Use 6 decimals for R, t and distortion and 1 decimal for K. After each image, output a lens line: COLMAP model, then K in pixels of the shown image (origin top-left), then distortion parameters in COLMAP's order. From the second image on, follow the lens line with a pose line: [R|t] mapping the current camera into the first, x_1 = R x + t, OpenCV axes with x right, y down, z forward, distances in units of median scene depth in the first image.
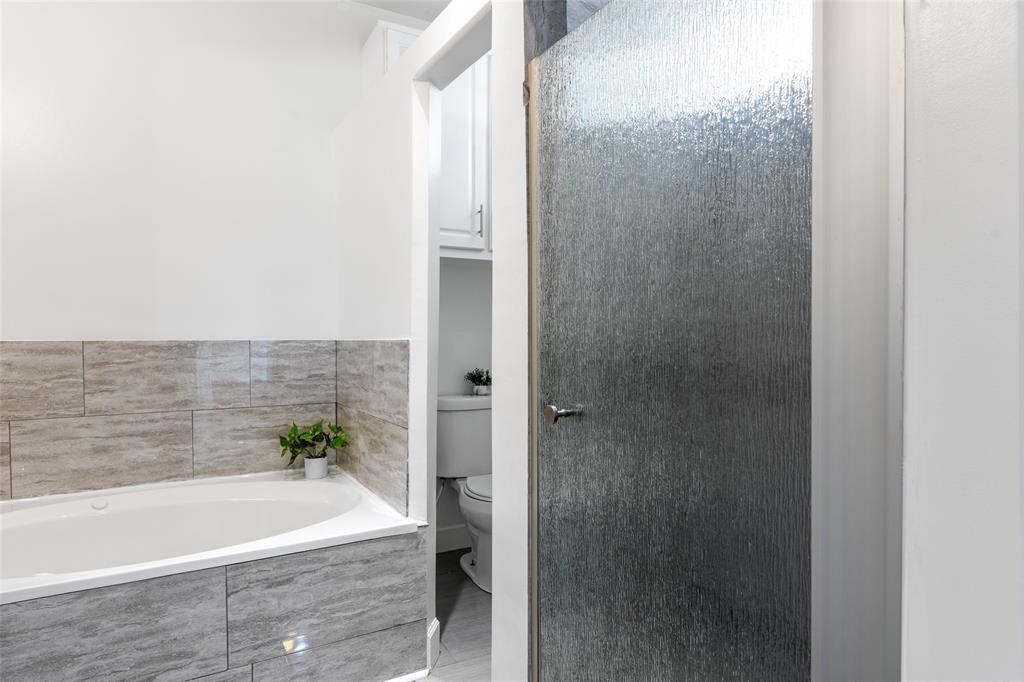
lens RADIAL K [[587.3, 0, 513.5], [0, 587.3, 341.8], [0, 0, 1]] dist [0.003881, -0.003368]
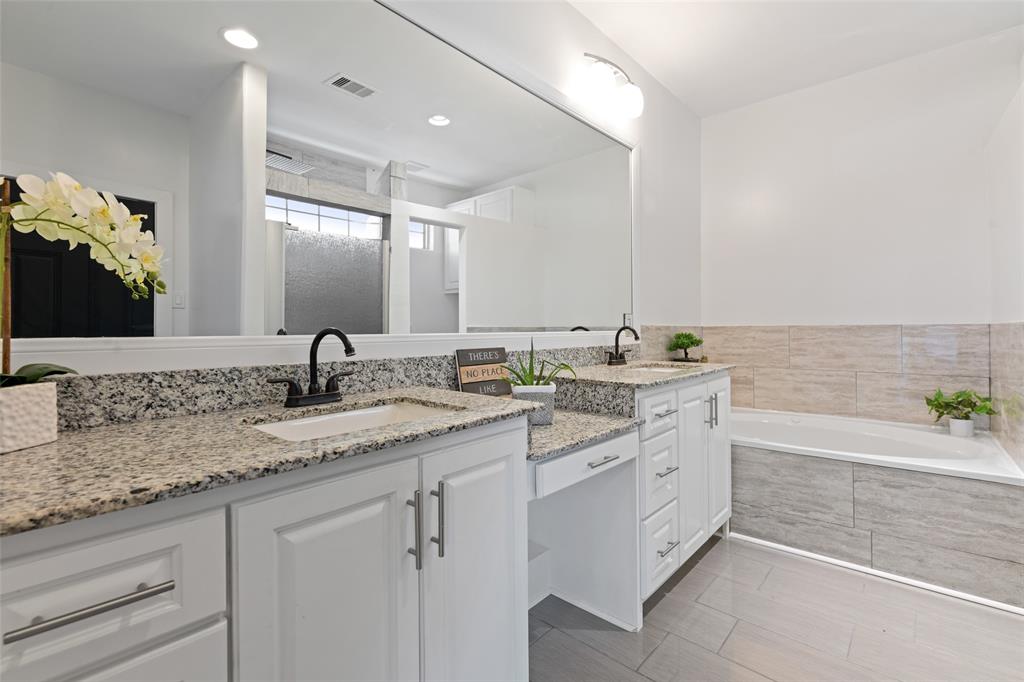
lens RADIAL K [[468.3, 0, 513.1], [0, 468.3, 339.3], [0, 0, 1]] dist [-0.003777, -0.000098]
pose [[0.326913, 0.019064, -0.944862, 0.298774], [-0.003058, 0.999813, 0.019114, 0.015260], [0.945049, -0.003360, 0.326910, -0.218112]]
